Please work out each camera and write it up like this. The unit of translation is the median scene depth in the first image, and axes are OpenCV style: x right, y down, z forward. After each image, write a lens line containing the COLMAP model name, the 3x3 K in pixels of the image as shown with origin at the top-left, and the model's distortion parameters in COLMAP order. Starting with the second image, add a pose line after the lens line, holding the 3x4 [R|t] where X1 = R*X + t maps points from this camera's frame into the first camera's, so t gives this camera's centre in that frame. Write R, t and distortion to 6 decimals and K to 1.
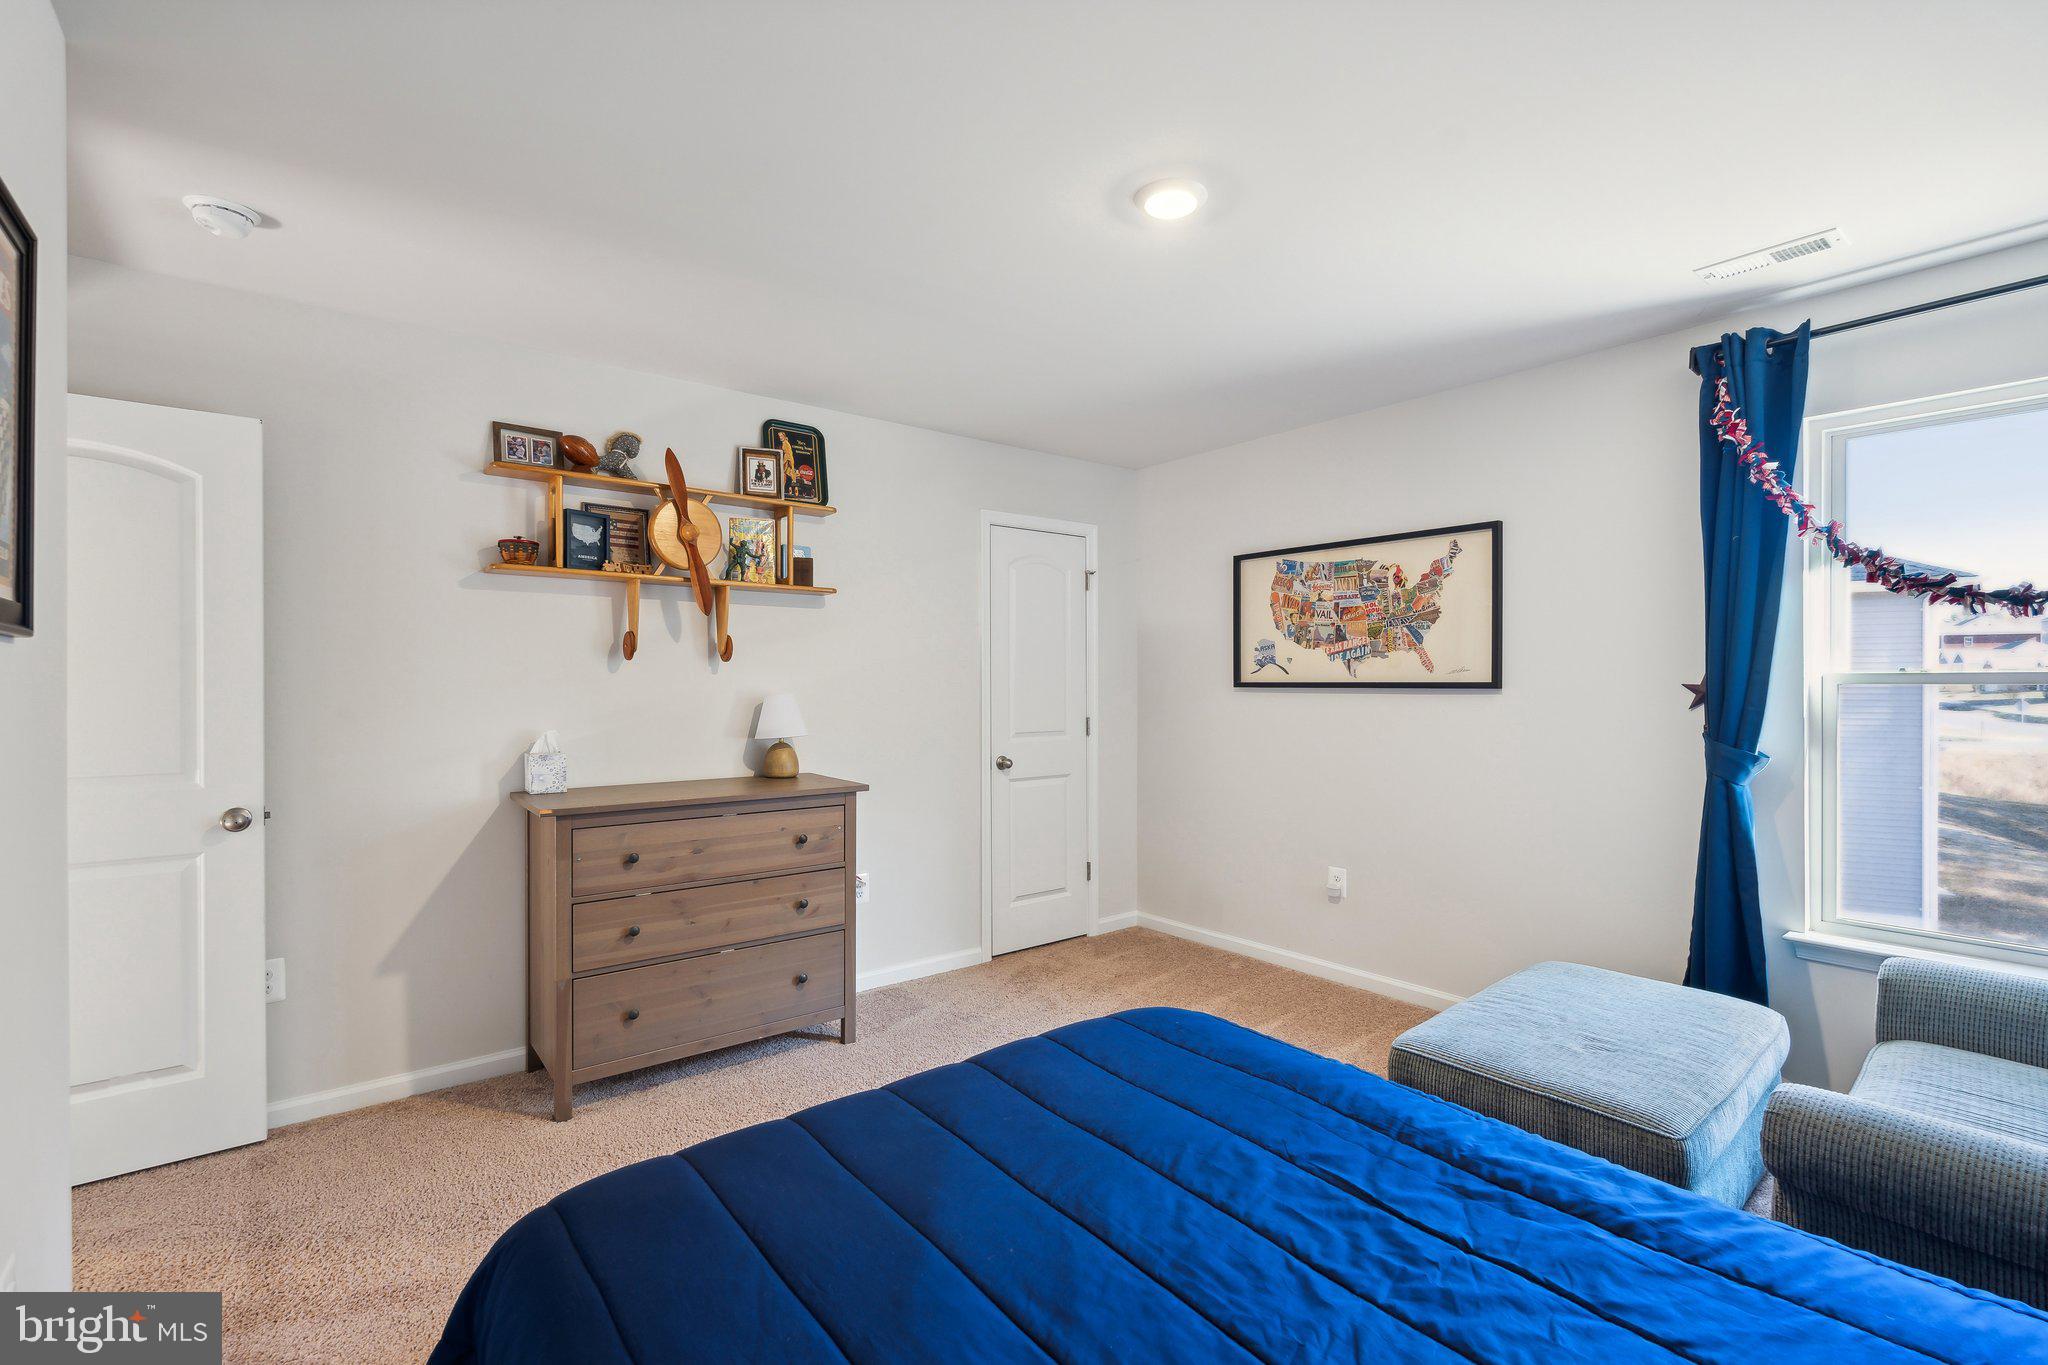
lens RADIAL K [[920.2, 0, 1020.3], [0, 920.2, 679.8], [0, 0, 1]] dist [-0.004436, 0.001414]
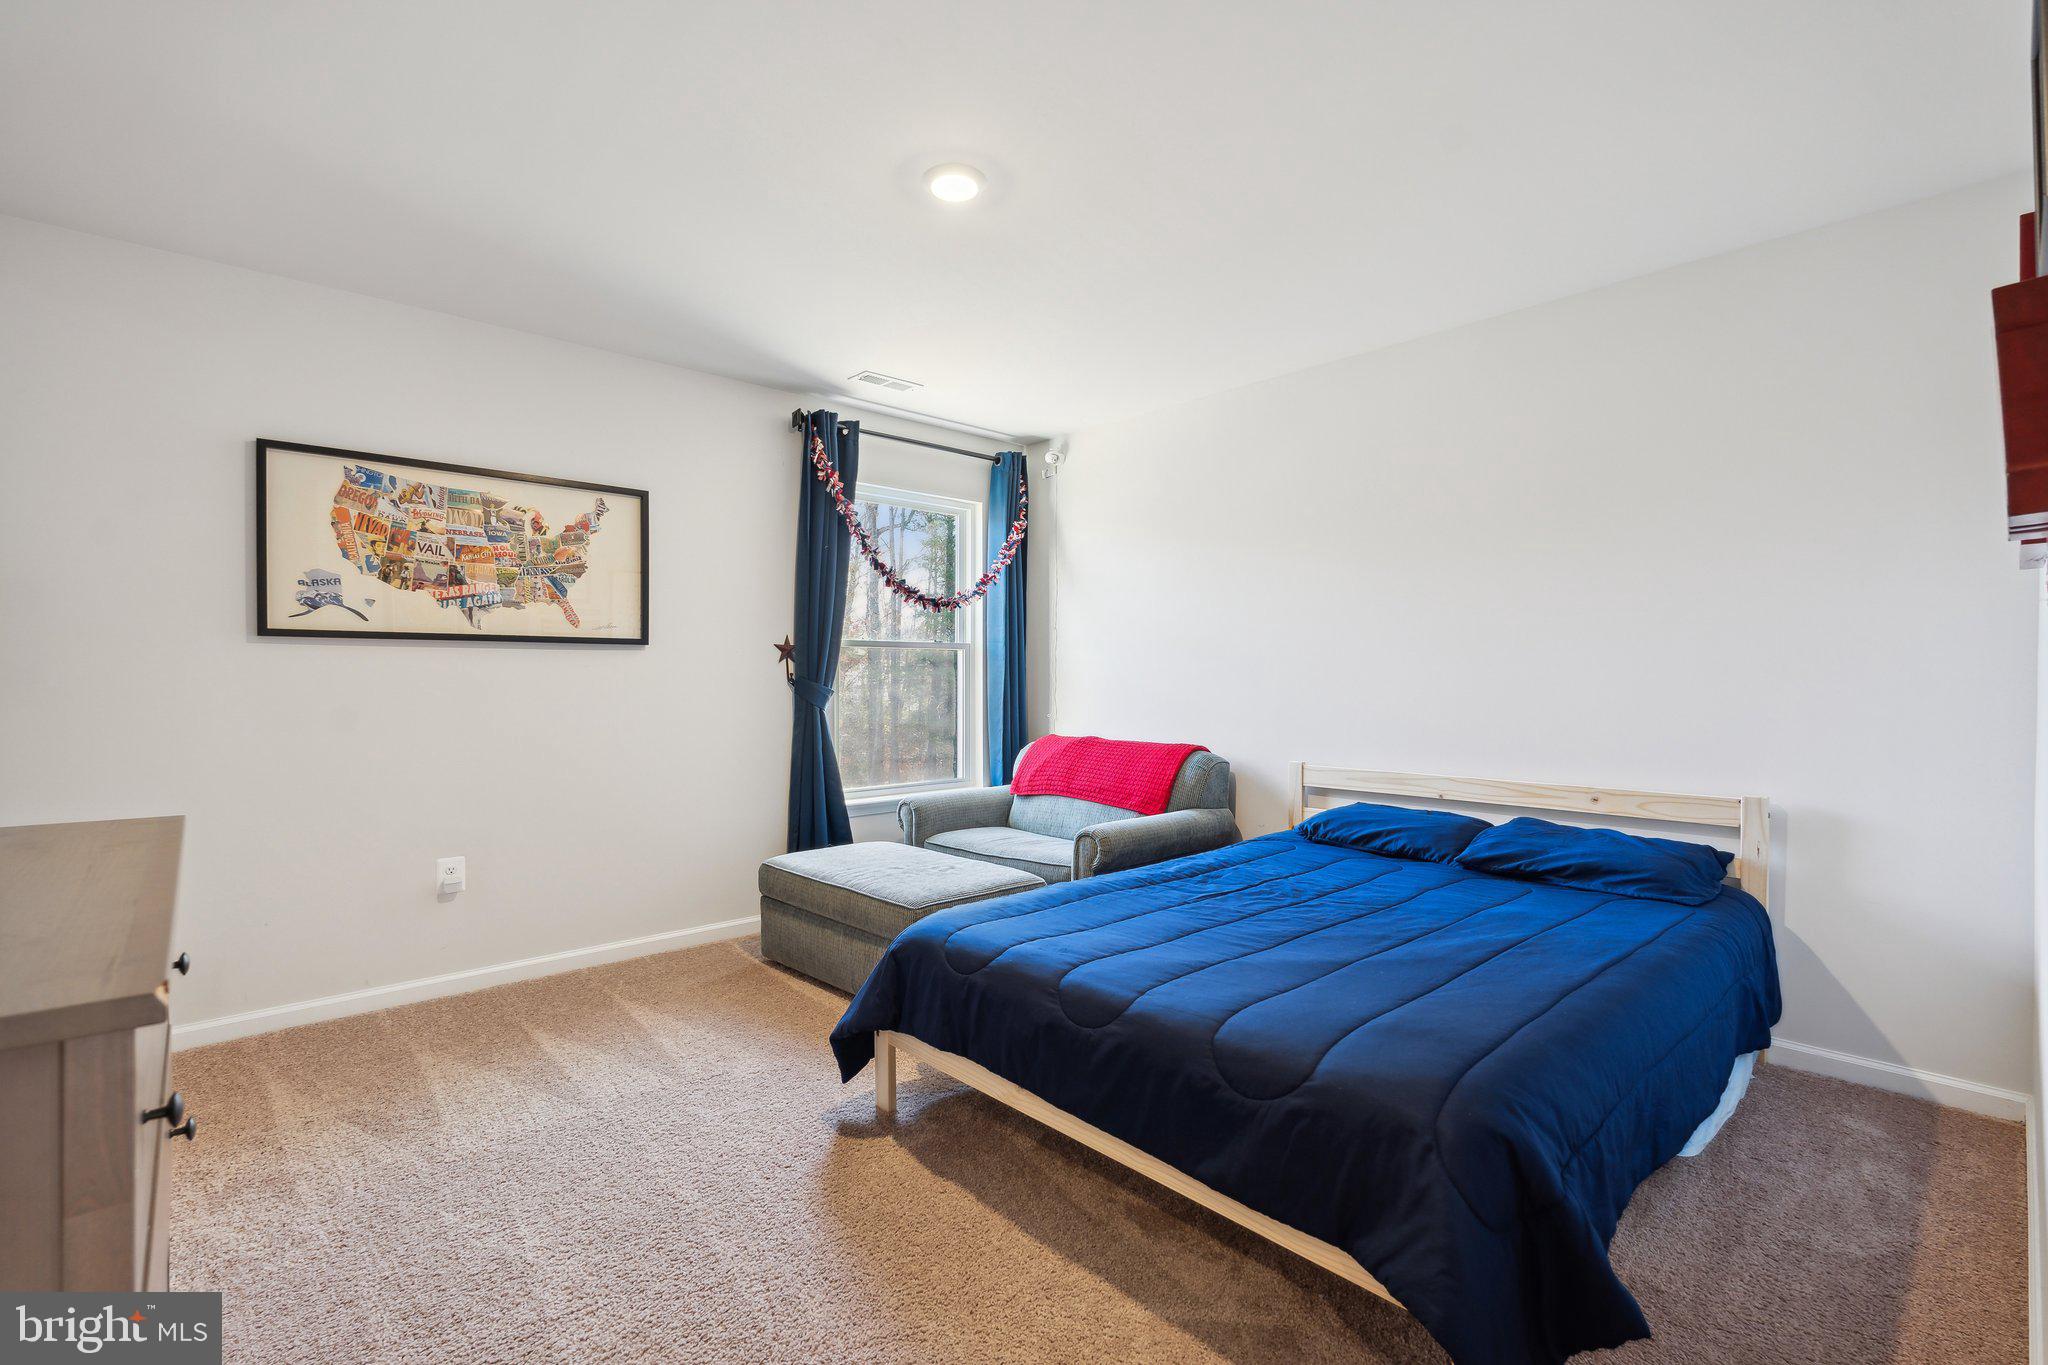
lens RADIAL K [[920.2, 0, 1020.5], [0, 920.2, 683.1], [0, 0, 1]] dist [-0.004436, 0.001414]
pose [[-0.075274, -0.000993, 0.997162, -0.521639], [0.001550, 0.999998, 0.001112, 0.047138], [-0.997162, 0.001629, -0.075272, 0.551525]]
